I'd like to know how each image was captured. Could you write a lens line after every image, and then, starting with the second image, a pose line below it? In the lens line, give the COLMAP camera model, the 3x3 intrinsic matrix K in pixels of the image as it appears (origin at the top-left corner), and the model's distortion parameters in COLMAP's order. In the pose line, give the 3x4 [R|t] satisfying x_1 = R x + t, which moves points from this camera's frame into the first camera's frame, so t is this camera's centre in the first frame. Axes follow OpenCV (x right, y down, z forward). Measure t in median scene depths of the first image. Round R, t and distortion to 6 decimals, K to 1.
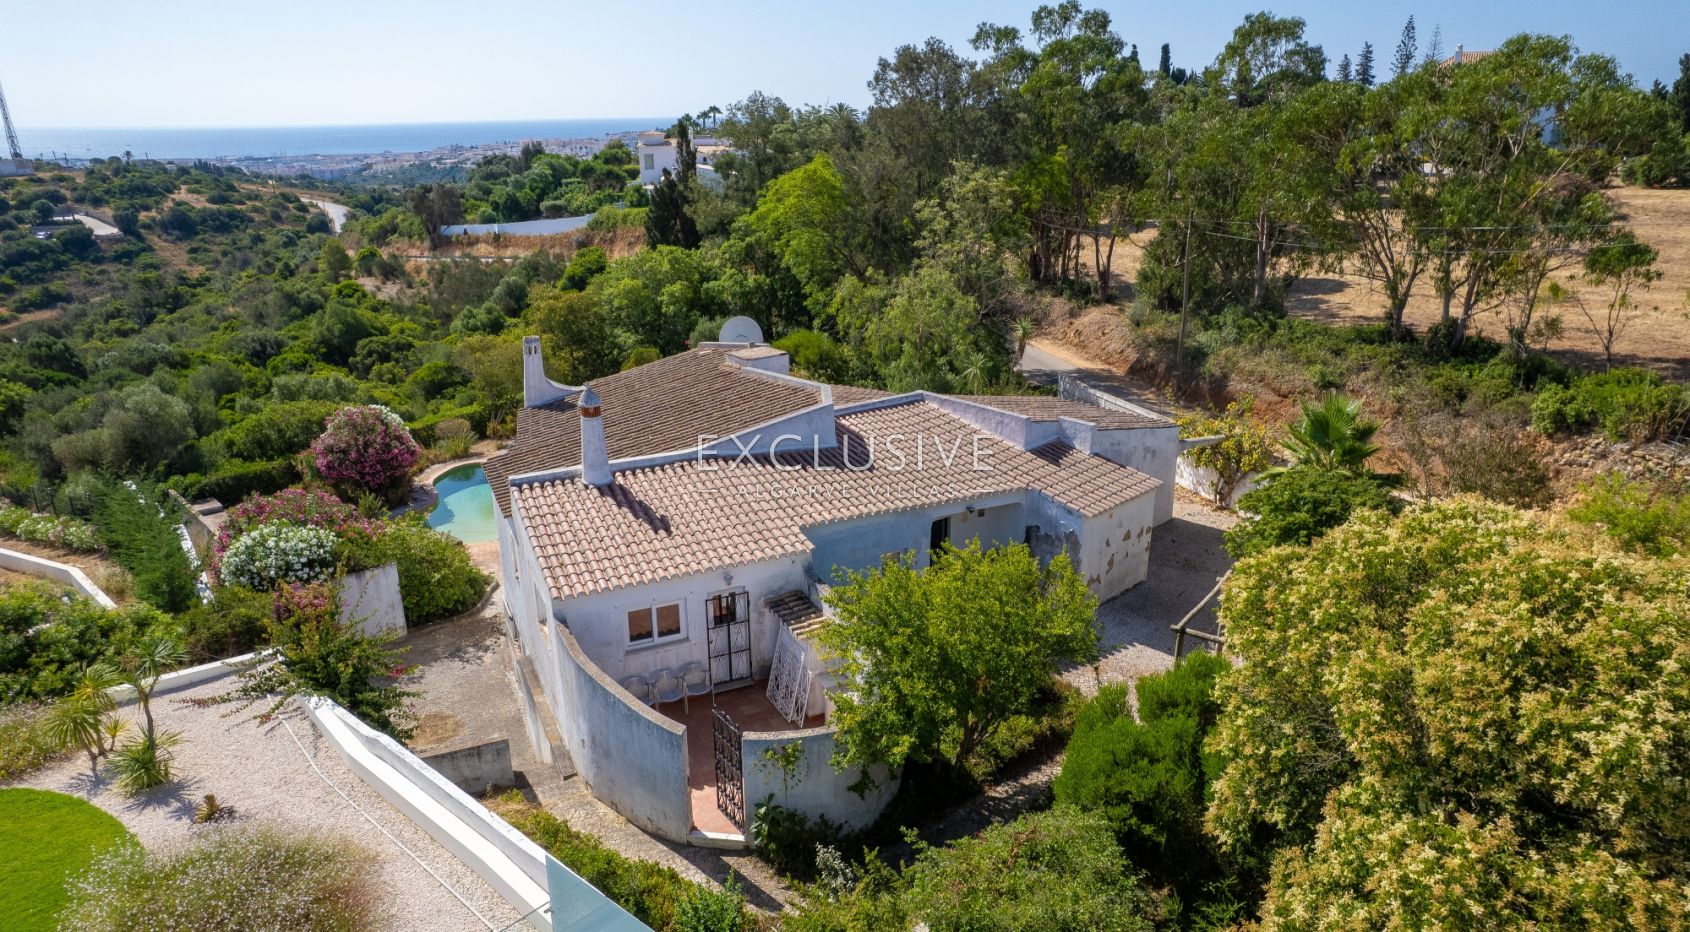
lens RADIAL K [[1074.2, 0, 861.4], [0, 1074.2, 469.0], [0, 0, 1]] dist [-0.078543, 0.071737]
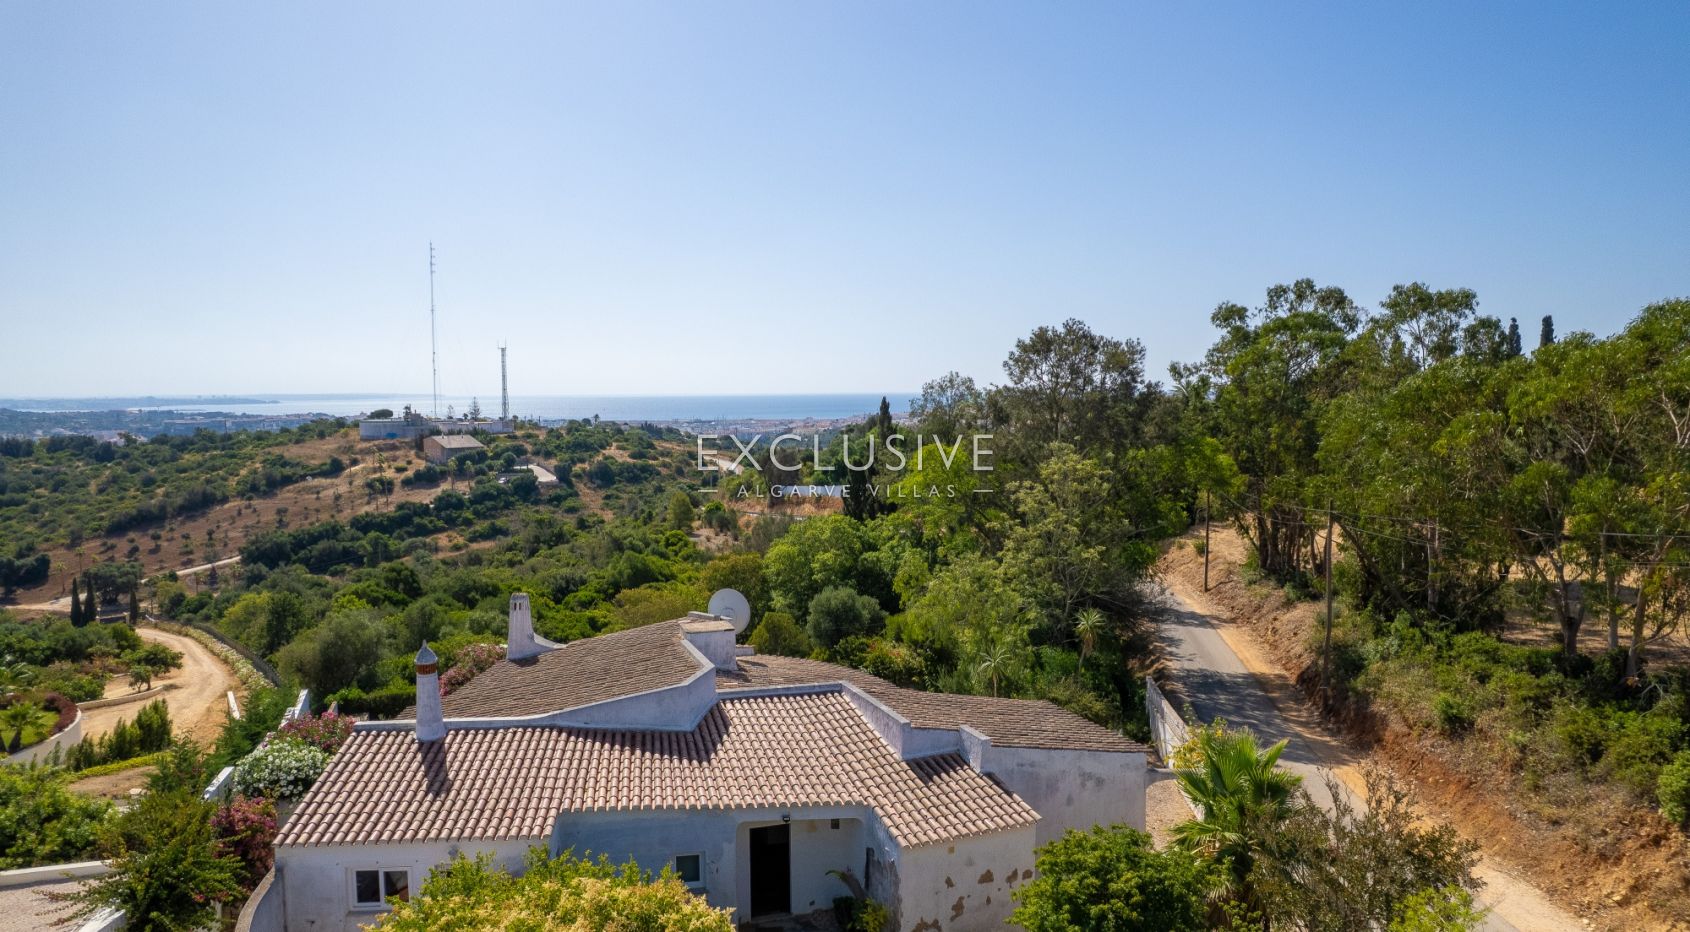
lens RADIAL K [[1074.2, 0, 861.4], [0, 1074.2, 469.0], [0, 0, 1]] dist [-0.078543, 0.071737]
pose [[0.936293, 0.027548, -0.350138, 0.047395], [-0.112302, 0.968065, -0.224139, -0.005424], [0.332782, 0.249181, 0.909486, 0.013229]]
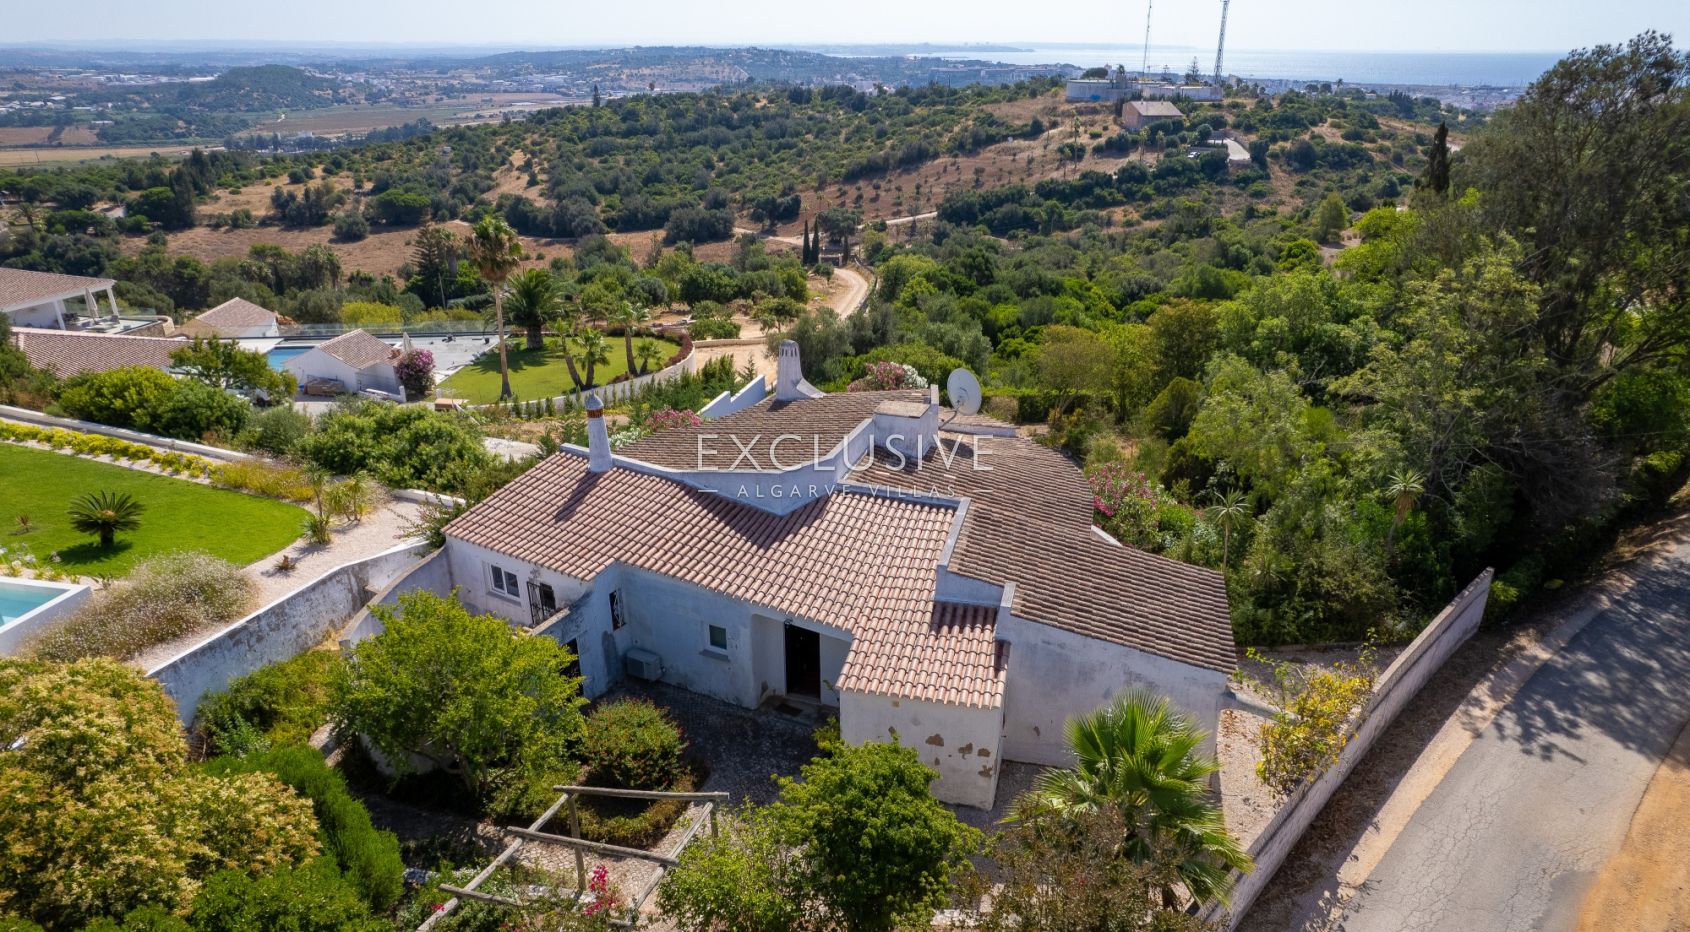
lens RADIAL K [[1071.9, 0, 871.2], [0, 1071.9, 559.1], [0, 0, 1]] dist [-0.079051, 0.067054]
pose [[0.538640, 0.379610, -0.752172, 0.084876], [-0.274764, 0.923086, 0.269105, -0.029586], [0.796474, 0.061719, 0.601514, 0.048853]]
